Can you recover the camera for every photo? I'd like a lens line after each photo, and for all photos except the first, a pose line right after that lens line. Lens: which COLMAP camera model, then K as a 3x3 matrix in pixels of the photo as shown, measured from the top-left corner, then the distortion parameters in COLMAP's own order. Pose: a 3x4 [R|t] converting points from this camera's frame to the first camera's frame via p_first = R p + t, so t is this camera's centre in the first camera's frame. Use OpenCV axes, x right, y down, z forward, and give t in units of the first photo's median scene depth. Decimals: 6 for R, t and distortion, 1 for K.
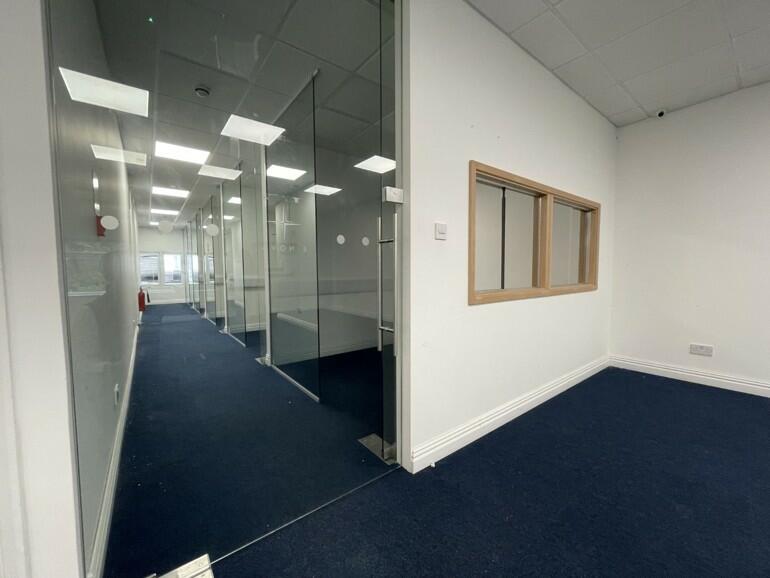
lens RADIAL K [[310.1, 0, 381.4], [0, 310.1, 287.2], [0, 0, 1]] dist [0.003572, 0.000240]
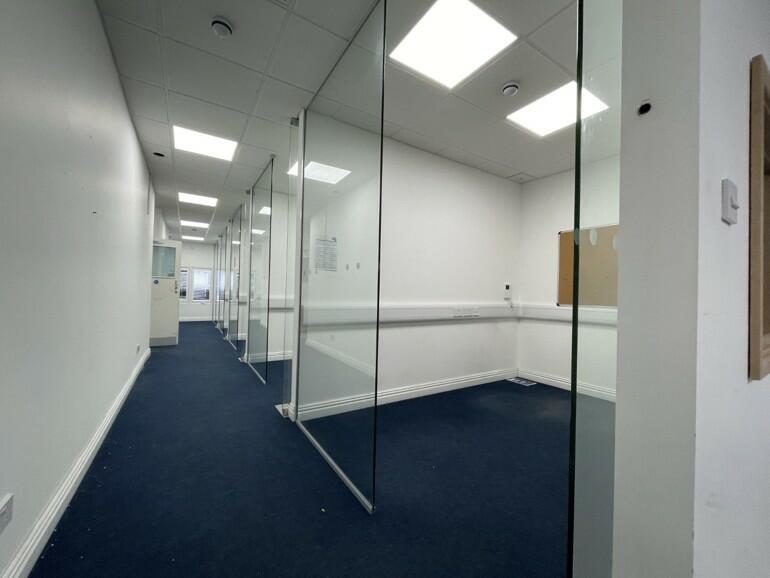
lens RADIAL K [[310.1, 0, 388.6], [0, 310.1, 291.1], [0, 0, 1]] dist [0.003572, 0.000240]
pose [[0.997393, 0.033682, -0.063811, -0.054577], [-0.037549, 0.997467, -0.060407, -0.005260], [0.061615, 0.062646, 0.996132, 0.144390]]
